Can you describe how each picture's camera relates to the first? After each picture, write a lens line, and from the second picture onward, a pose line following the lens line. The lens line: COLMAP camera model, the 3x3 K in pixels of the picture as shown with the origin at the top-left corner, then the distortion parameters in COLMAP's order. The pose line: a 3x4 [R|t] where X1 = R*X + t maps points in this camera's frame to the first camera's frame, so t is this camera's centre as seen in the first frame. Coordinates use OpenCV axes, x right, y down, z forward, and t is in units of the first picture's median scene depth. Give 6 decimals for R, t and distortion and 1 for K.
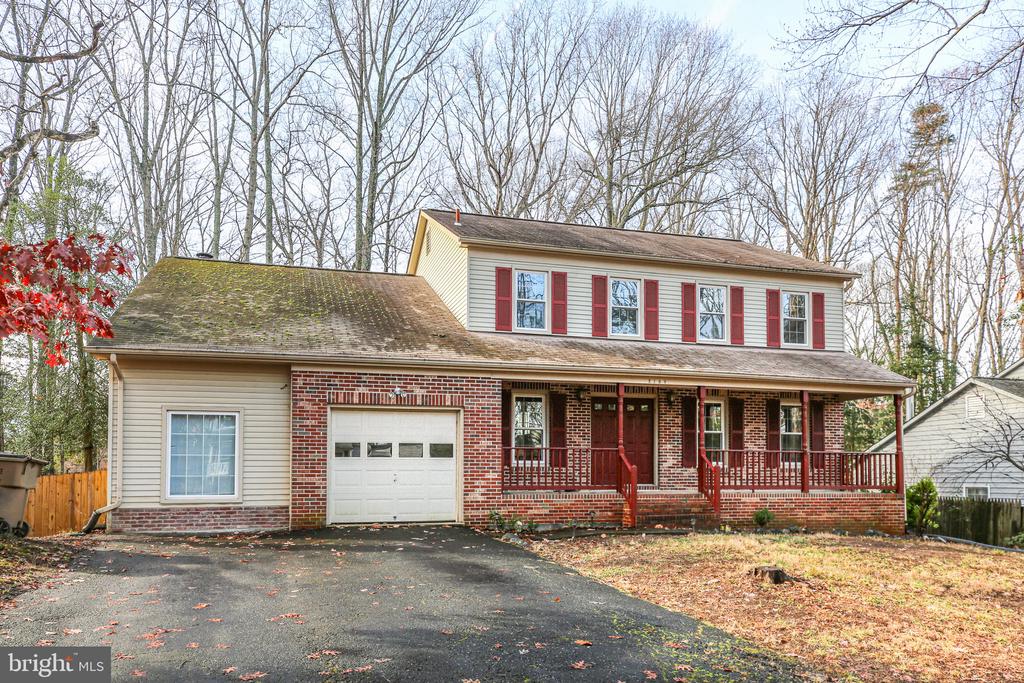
lens RADIAL K [[689.2, 0, 511.8], [0, 689.2, 360.4], [0, 0, 1]] dist [0.039092, -0.000409]
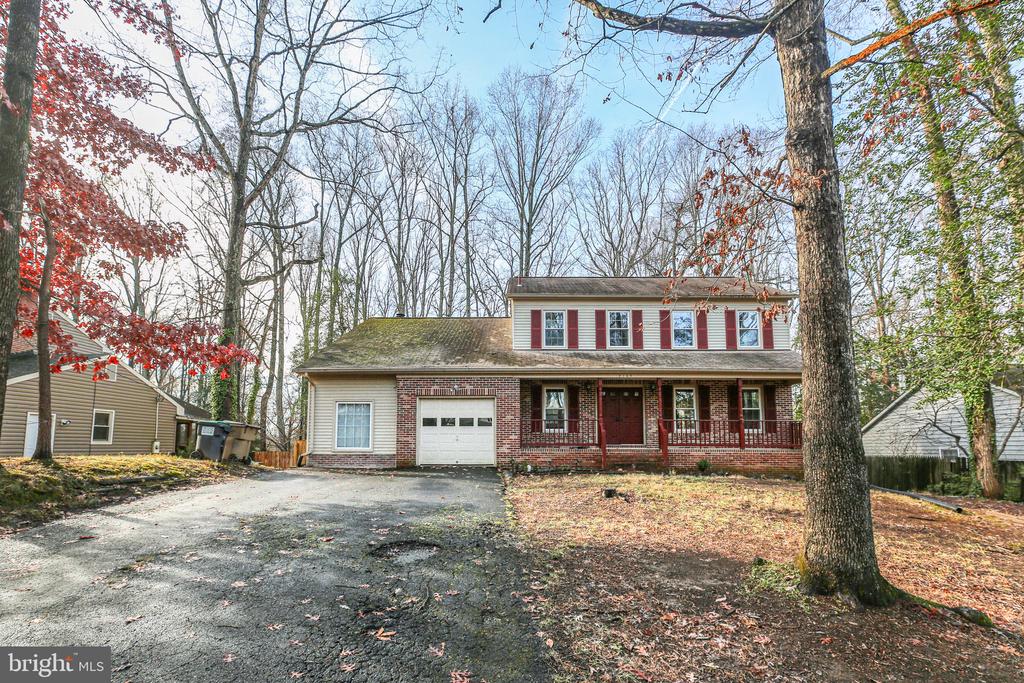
lens RADIAL K [[444.7, 0, 512.0], [0, 444.7, 341.5], [0, 0, 1]] dist [0.000964, 0.000178]
pose [[0.964387, -0.058518, -0.257942, 0.227017], [0.042919, 0.996916, -0.065698, 0.007938], [0.260991, 0.052287, 0.963924, -0.031423]]
